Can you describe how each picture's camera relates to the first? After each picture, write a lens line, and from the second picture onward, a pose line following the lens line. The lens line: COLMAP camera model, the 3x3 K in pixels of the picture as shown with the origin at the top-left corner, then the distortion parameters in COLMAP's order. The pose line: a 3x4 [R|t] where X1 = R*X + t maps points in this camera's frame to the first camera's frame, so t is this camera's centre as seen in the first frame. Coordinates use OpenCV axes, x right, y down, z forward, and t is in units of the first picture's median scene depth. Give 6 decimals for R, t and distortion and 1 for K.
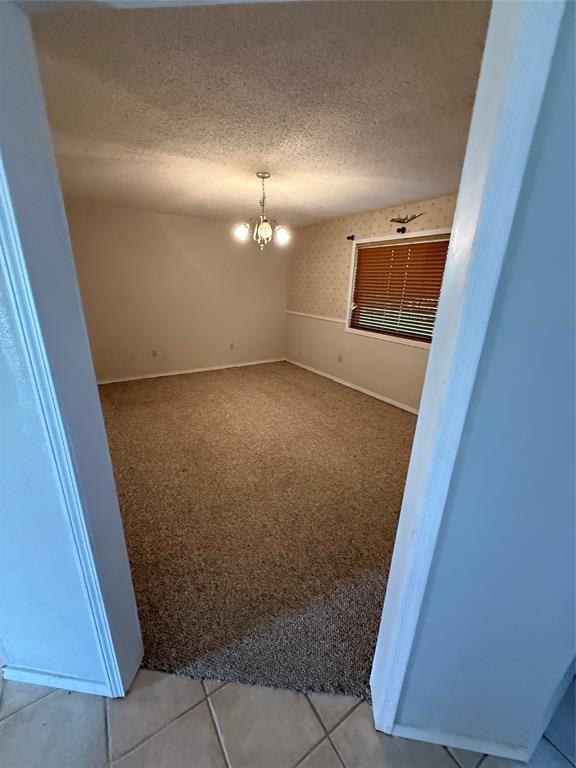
lens RADIAL K [[306.6, 0, 288.0], [0, 306.6, 384.0], [0, 0, 1]] dist [-0.001250, -0.000165]
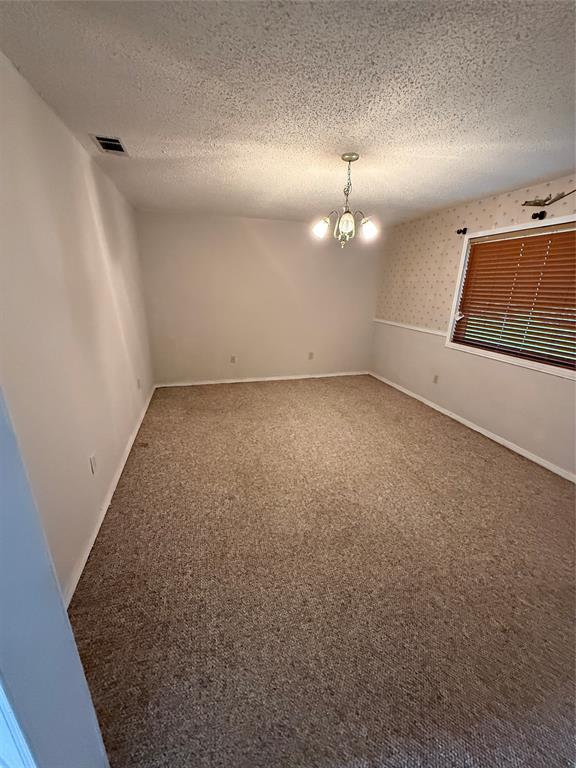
lens RADIAL K [[306.6, 0, 288.0], [0, 306.6, 384.0], [0, 0, 1]] dist [-0.001250, -0.000165]
pose [[0.956578, 0.081475, -0.279857, 0.029817], [-0.086332, 0.996254, -0.005050, -0.040693], [0.278397, 0.028991, 0.960029, 0.133209]]
